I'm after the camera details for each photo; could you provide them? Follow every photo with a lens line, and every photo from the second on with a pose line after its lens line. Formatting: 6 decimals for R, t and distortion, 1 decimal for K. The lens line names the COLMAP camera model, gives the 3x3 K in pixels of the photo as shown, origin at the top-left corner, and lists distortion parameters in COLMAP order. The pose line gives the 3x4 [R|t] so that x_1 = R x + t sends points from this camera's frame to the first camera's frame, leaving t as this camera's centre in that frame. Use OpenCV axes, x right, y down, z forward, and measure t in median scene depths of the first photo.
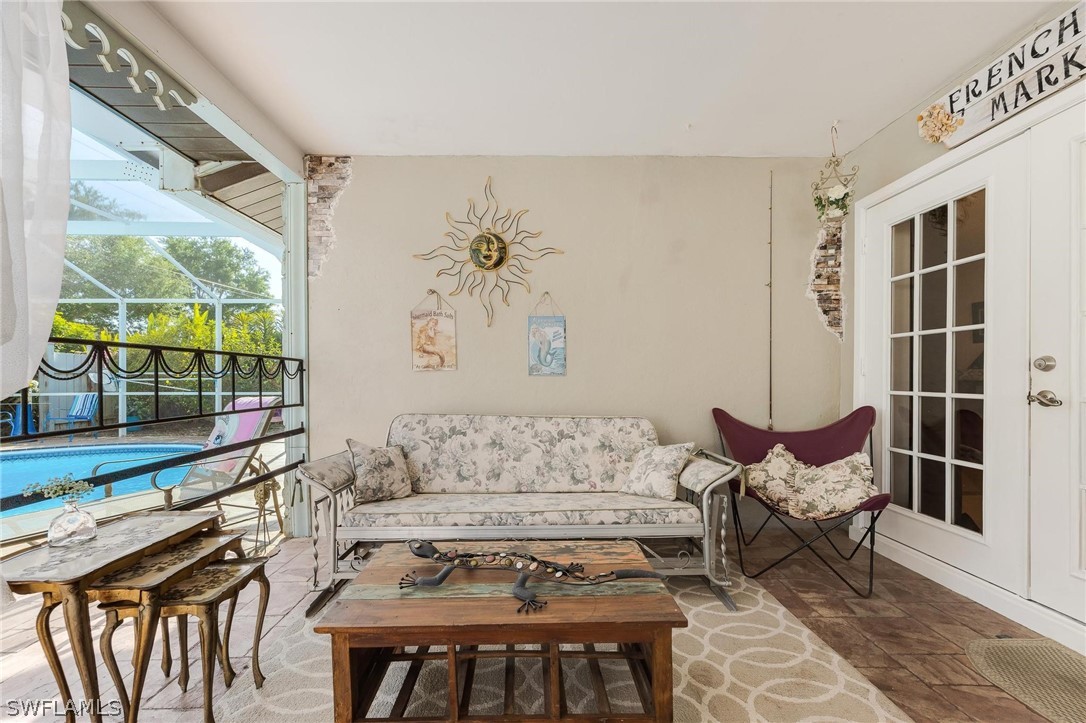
lens RADIAL K [[446.4, 0, 536.6], [0, 446.4, 377.1], [0, 0, 1]] dist [0.012920, -0.000645]
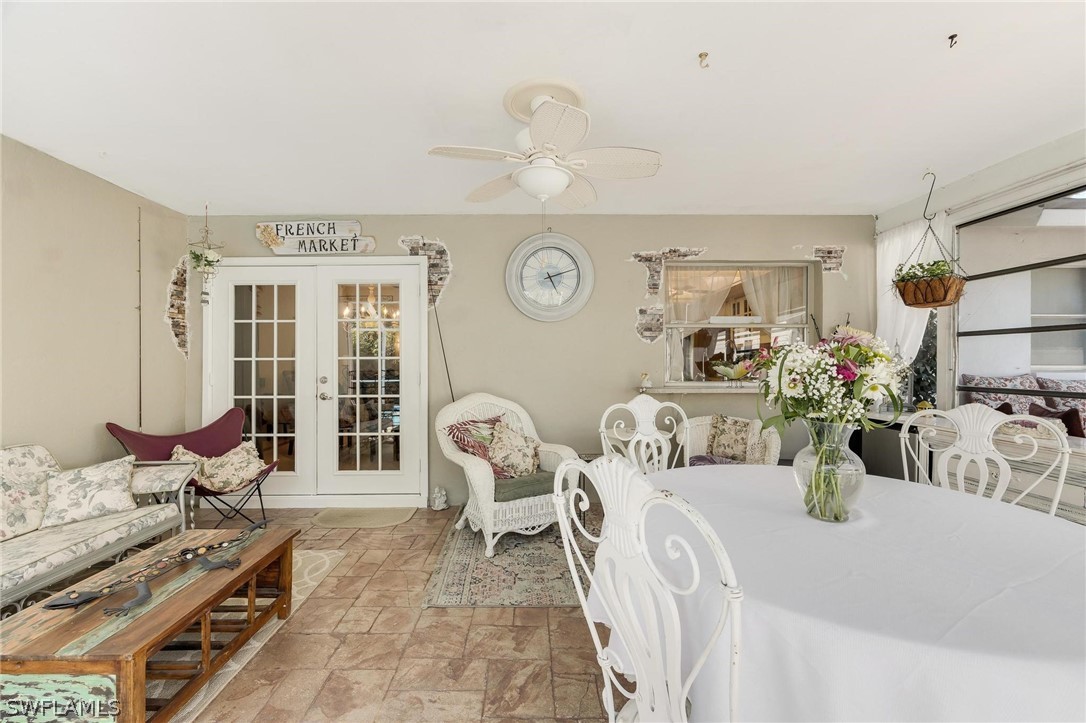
lens RADIAL K [[446.4, 0, 540.2], [0, 446.4, 364.7], [0, 0, 1]] dist [0.012920, -0.000645]
pose [[-0.005031, 0.004293, 0.999978, -0.800572], [0.002032, 0.999989, -0.004283, -0.073657], [-0.999985, 0.002010, -0.005040, -0.001824]]
